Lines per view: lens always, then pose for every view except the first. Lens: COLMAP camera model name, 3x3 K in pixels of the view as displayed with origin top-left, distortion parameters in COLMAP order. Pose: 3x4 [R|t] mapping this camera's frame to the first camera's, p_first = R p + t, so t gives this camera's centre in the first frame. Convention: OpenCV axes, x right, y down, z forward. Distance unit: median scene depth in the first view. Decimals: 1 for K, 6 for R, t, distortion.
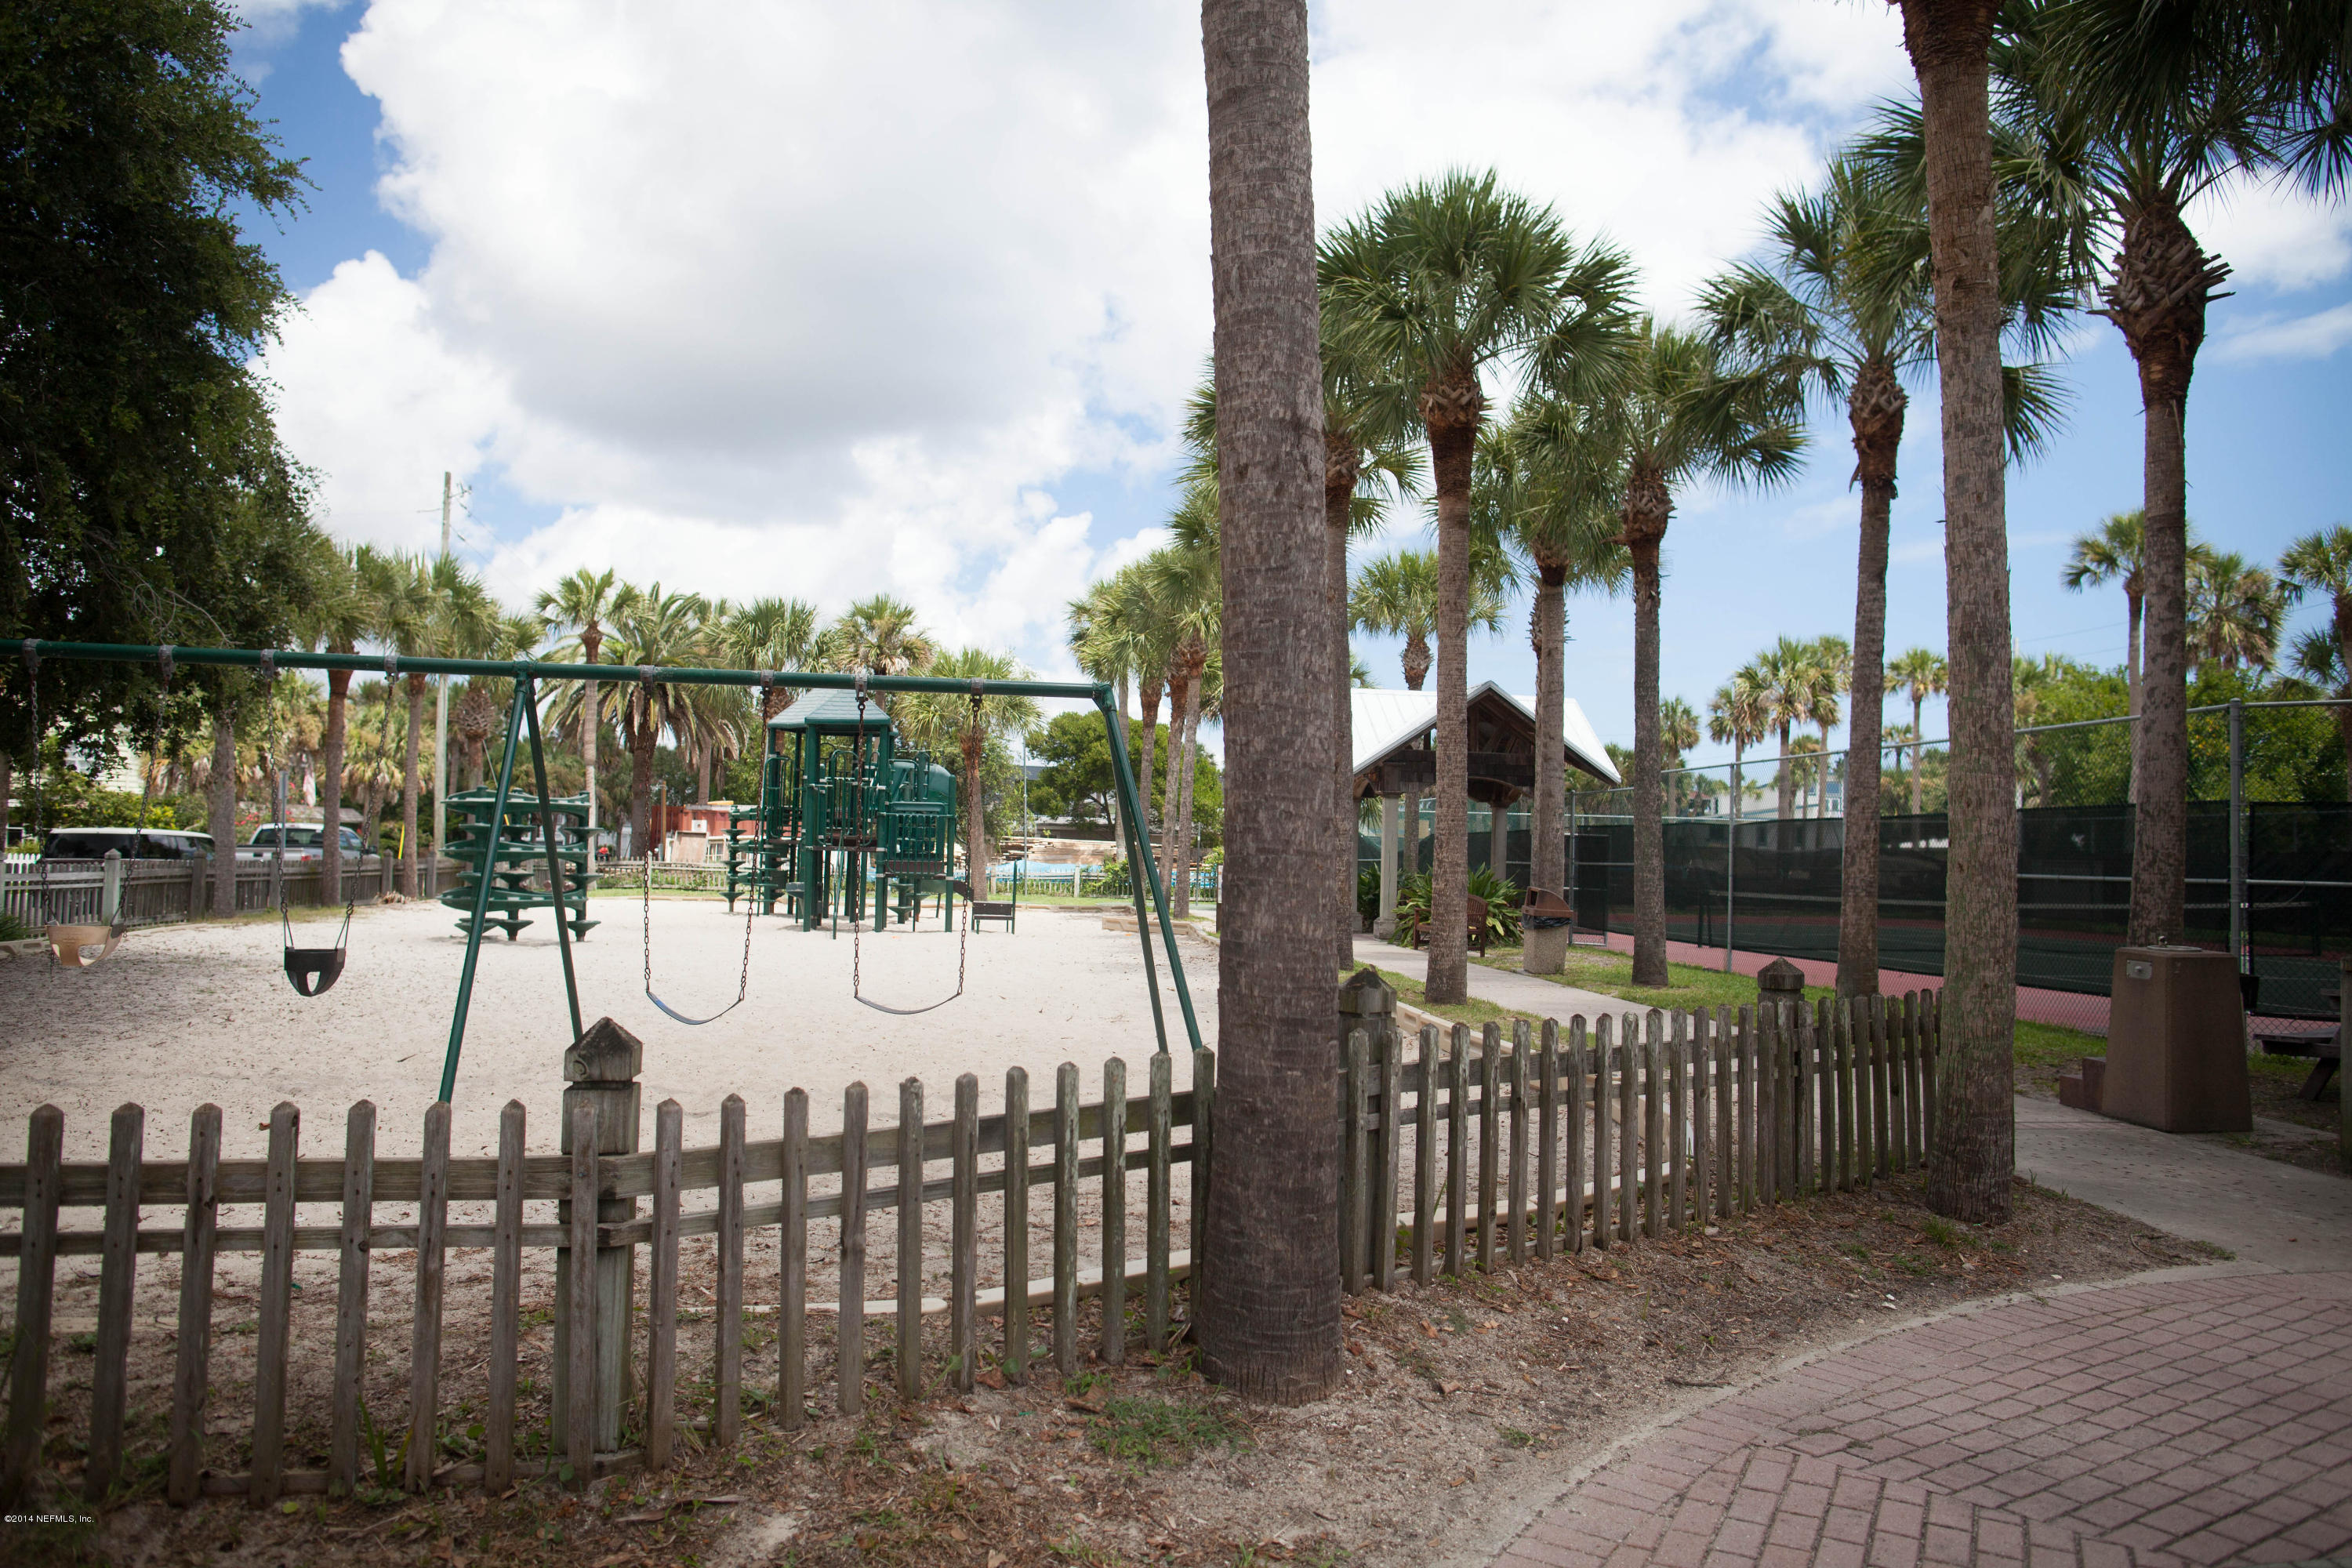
lens RADIAL K [[1624.6, 0, 1178.4], [0, 1624.6, 783.1], [0, 0, 1]] dist [-0.010838, 0.001872]
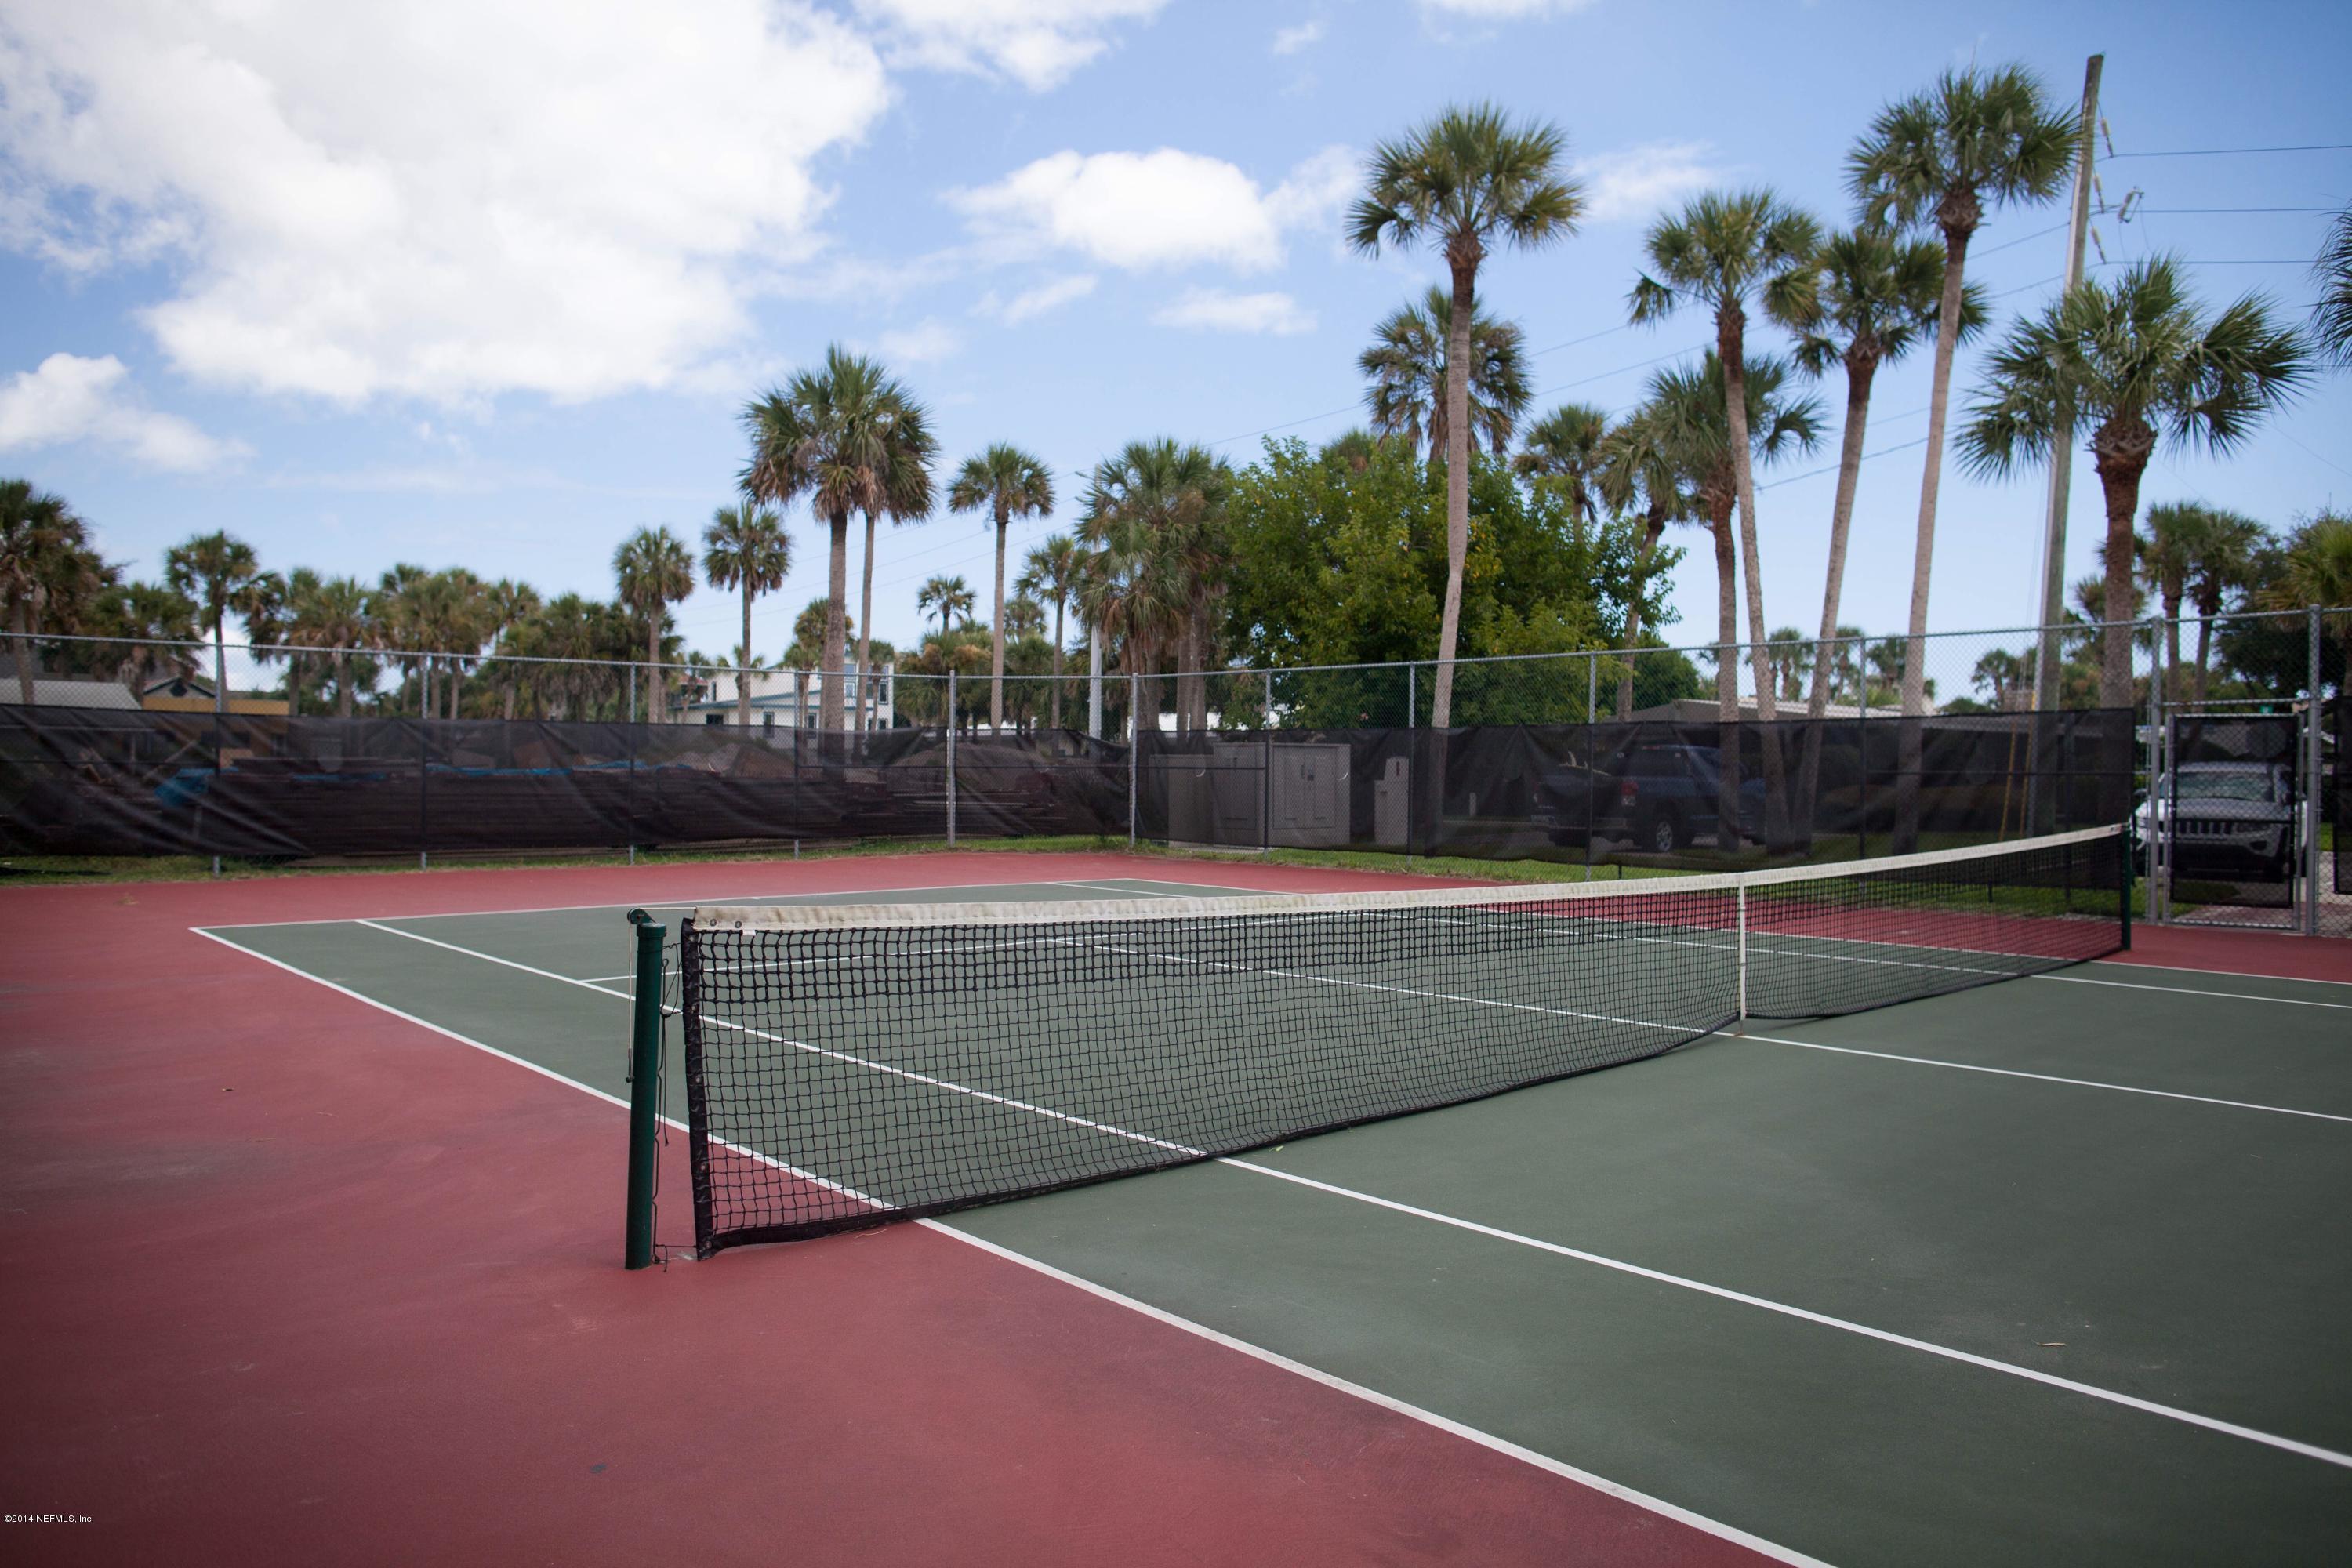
lens RADIAL K [[1617.4, 0, 1177.0], [0, 1617.4, 783.2], [0, 0, 1]] dist [0.010692, 0.002522]
pose [[0.825901, -0.013515, 0.563652, 0.096766], [-0.021093, 0.998272, 0.054842, 0.016576], [-0.563420, -0.057183, 0.824189, 0.295014]]
